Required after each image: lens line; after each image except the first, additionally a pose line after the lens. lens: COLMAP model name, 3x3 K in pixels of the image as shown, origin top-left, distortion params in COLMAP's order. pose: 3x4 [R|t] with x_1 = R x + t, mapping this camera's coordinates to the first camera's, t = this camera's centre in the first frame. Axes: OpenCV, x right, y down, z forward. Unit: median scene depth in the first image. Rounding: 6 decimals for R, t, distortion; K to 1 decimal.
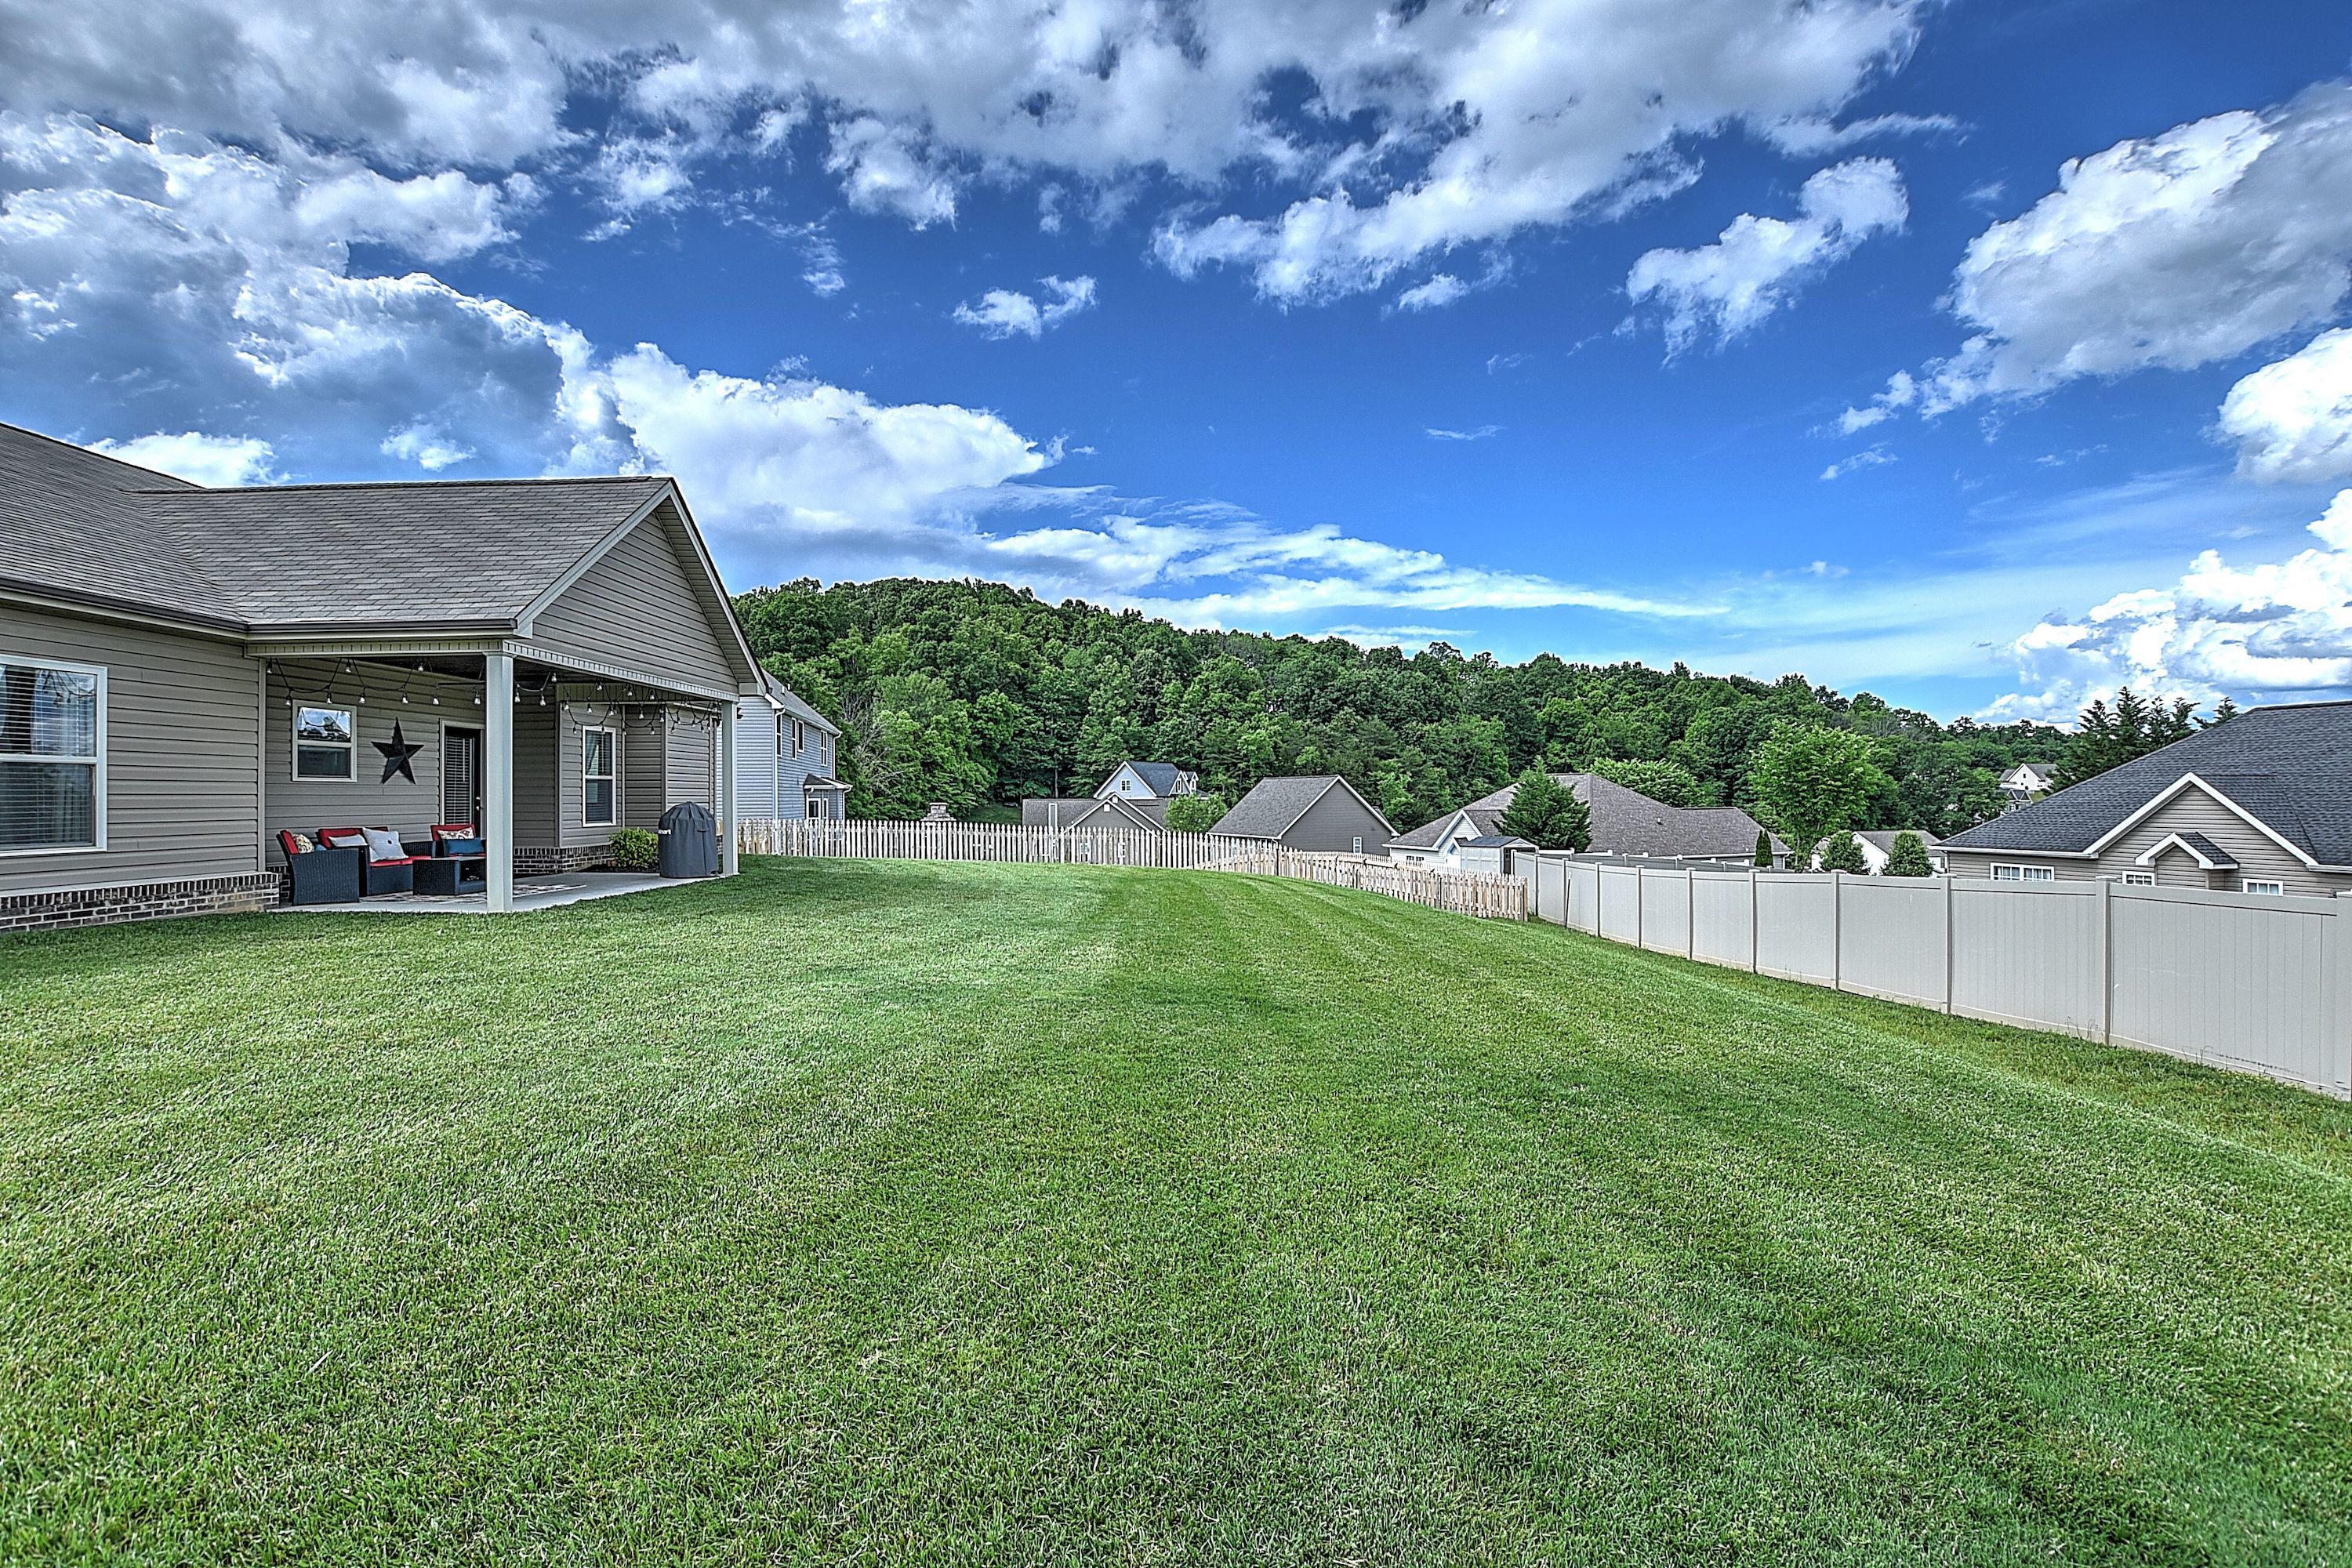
lens RADIAL K [[1066.8, 0, 1153.5], [0, 1066.8, 791.5], [0, 0, 1]] dist [-0.013381, -0.000465]
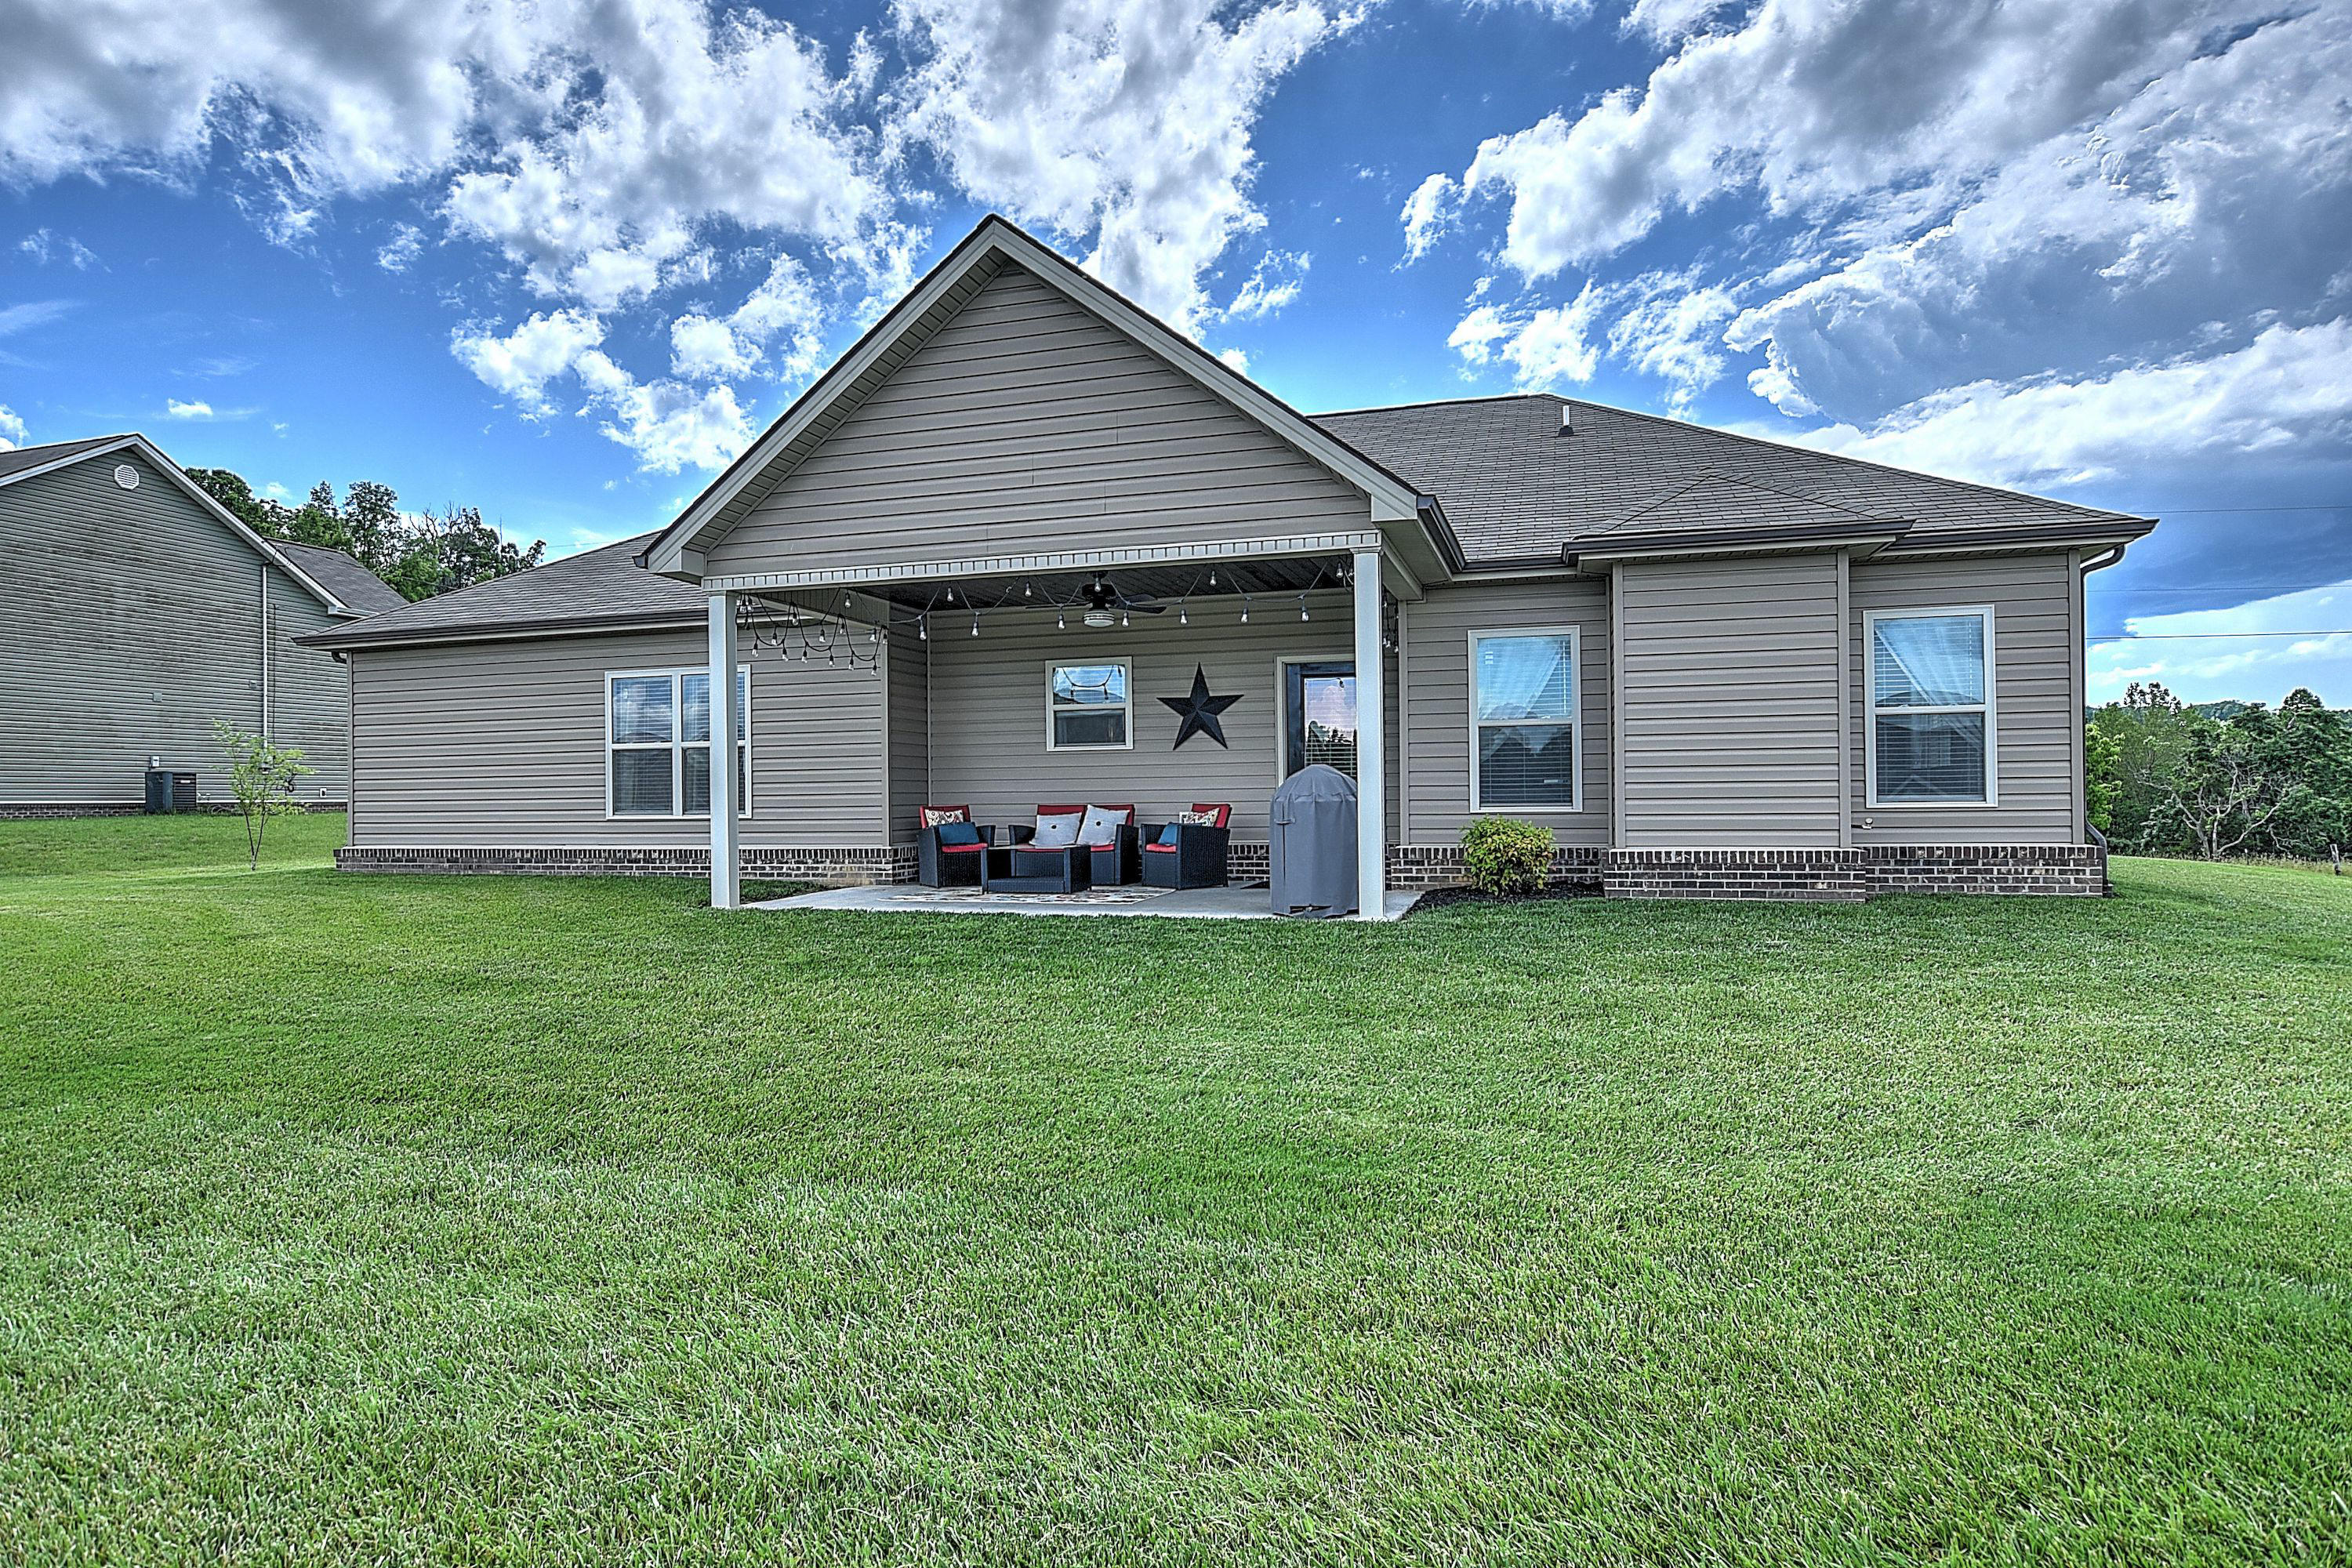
lens RADIAL K [[1265.2, 0, 1164.2], [0, 1265.2, 776.0], [0, 0, 1]] dist [-0.023929, 0.007219]
pose [[-0.260018, 0.002944, -0.965599, 0.019683], [0.020708, 0.999782, -0.002528, 0.001591], [0.965382, -0.020653, -0.260022, 0.134217]]
